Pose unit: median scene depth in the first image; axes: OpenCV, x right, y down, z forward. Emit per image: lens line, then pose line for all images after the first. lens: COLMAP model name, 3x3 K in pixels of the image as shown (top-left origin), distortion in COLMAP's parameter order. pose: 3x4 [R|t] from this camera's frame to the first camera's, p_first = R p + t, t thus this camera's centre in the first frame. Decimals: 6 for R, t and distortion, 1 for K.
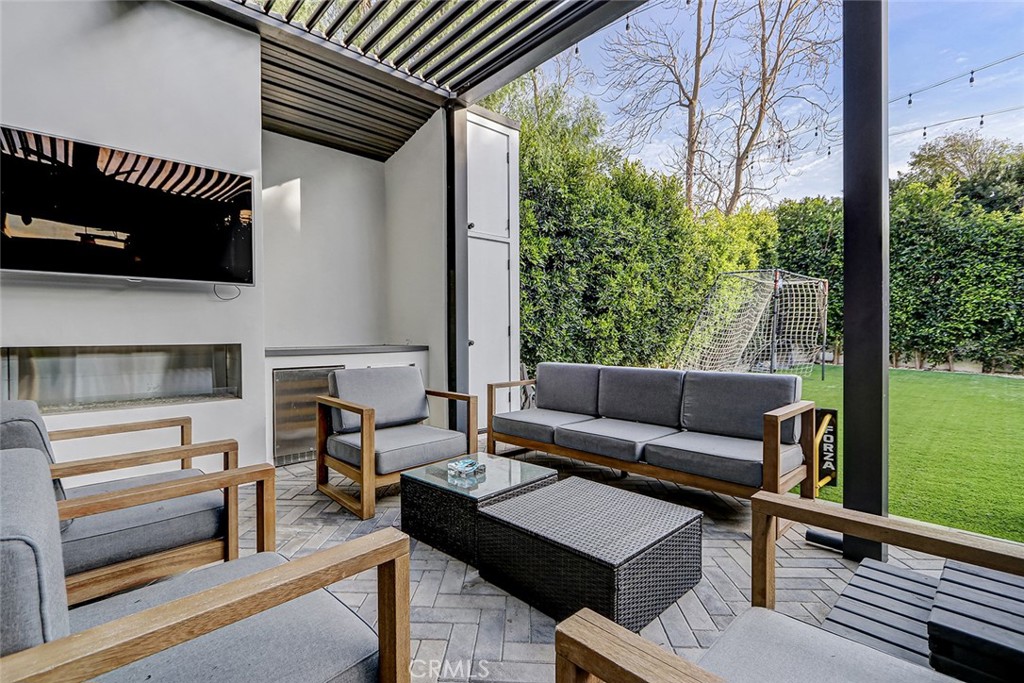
lens RADIAL K [[483.6, 0, 503.1], [0, 483.6, 346.0], [0, 0, 1]] dist [0.001654, 0.000540]
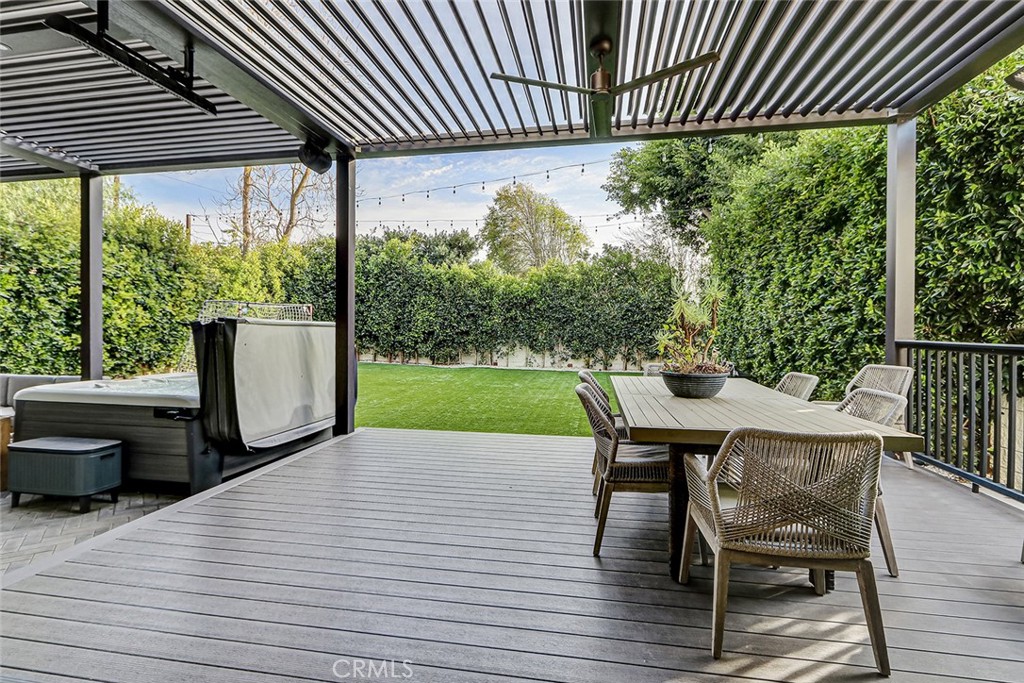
lens RADIAL K [[509.5, 0, 496.8], [0, 509.5, 333.5], [0, 0, 1]] dist [-0.010948, -0.000349]
pose [[0.790359, 0.004595, 0.612627, 0.160734], [0.005390, 0.999881, -0.014454, -0.023054], [-0.612620, 0.014726, 0.790240, -0.477597]]
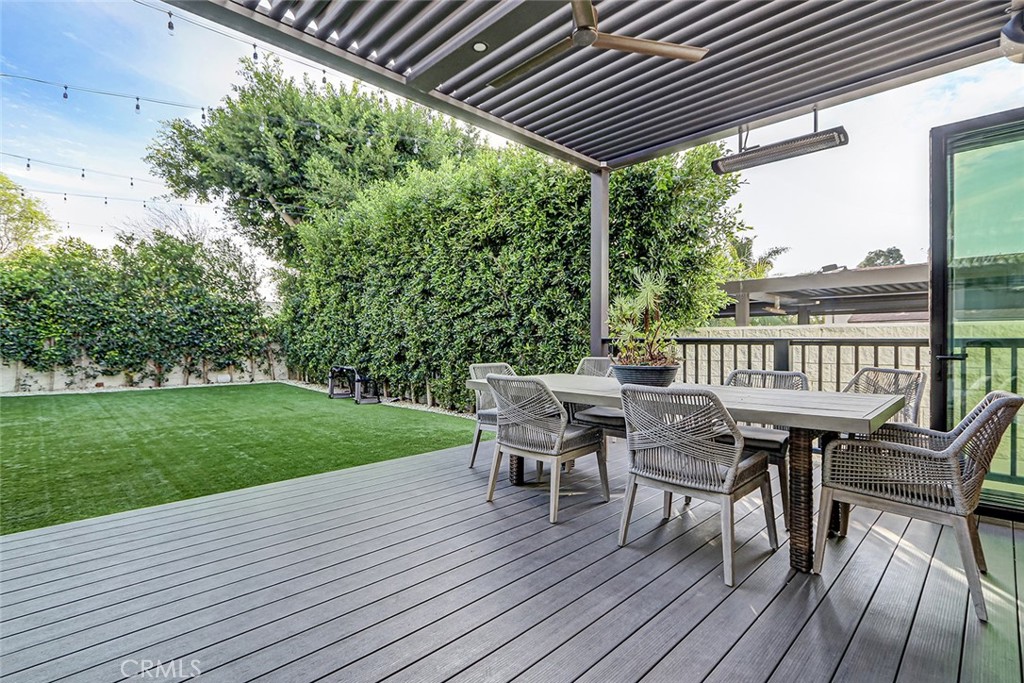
lens RADIAL K [[483.6, 0, 506.1], [0, 483.6, 341.3], [0, 0, 1]] dist [0.001654, 0.000540]
pose [[-0.048998, 0.004051, 0.998791, 0.151320], [0.024762, 0.999689, -0.002840, -0.018715], [-0.998492, 0.024593, -0.049083, -0.221558]]
